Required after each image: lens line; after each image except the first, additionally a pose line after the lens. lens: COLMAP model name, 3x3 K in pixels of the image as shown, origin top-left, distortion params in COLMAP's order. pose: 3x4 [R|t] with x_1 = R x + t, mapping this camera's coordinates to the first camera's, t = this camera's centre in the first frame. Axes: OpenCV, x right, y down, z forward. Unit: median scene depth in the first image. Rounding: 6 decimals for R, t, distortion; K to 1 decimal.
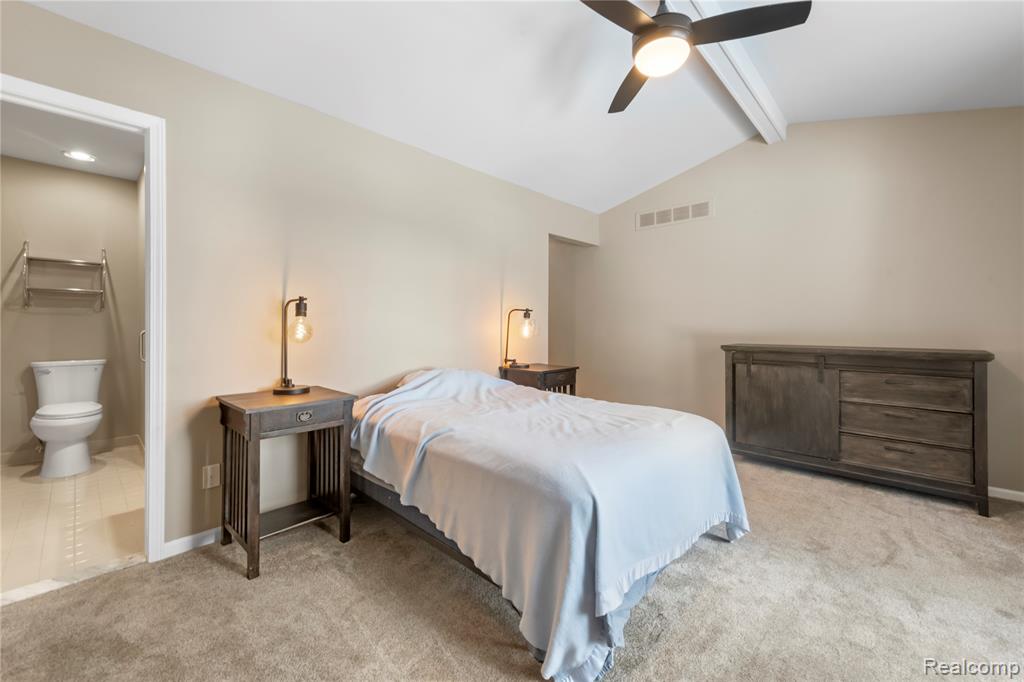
lens RADIAL K [[408.7, 0, 509.8], [0, 408.7, 322.5], [0, 0, 1]] dist [0.004363, 0.000184]
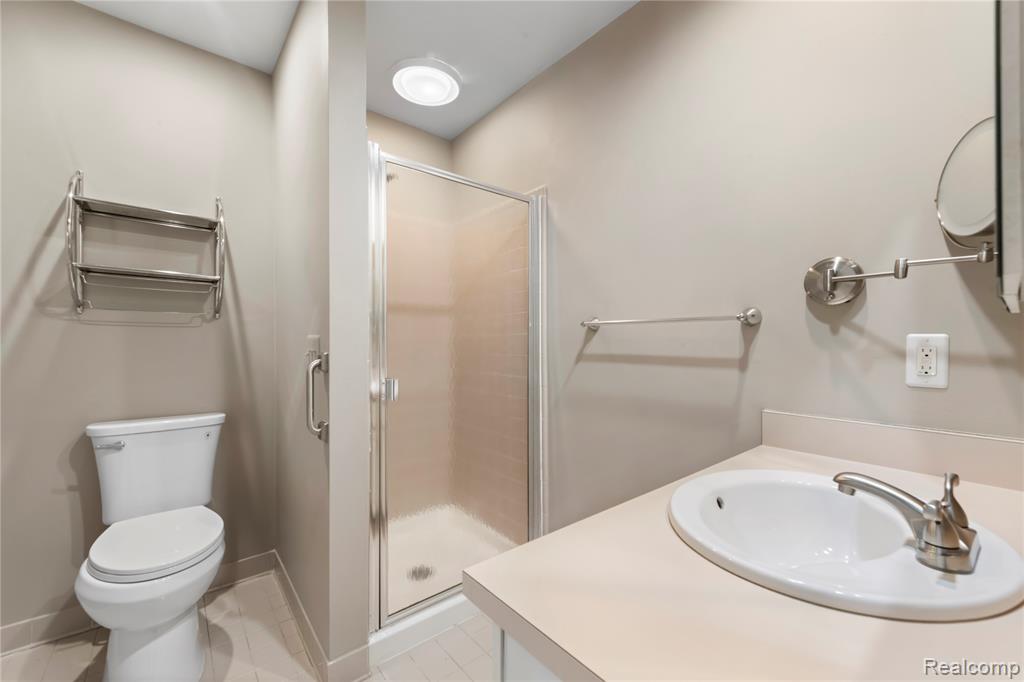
lens RADIAL K [[408.7, 0, 512.8], [0, 408.7, 341.4], [0, 0, 1]] dist [0.004363, 0.000184]
pose [[0.993642, 0.001066, -0.112583, -0.616248], [-0.000370, 0.999981, 0.006207, -0.003484], [0.112587, -0.006126, 0.993623, 0.578105]]
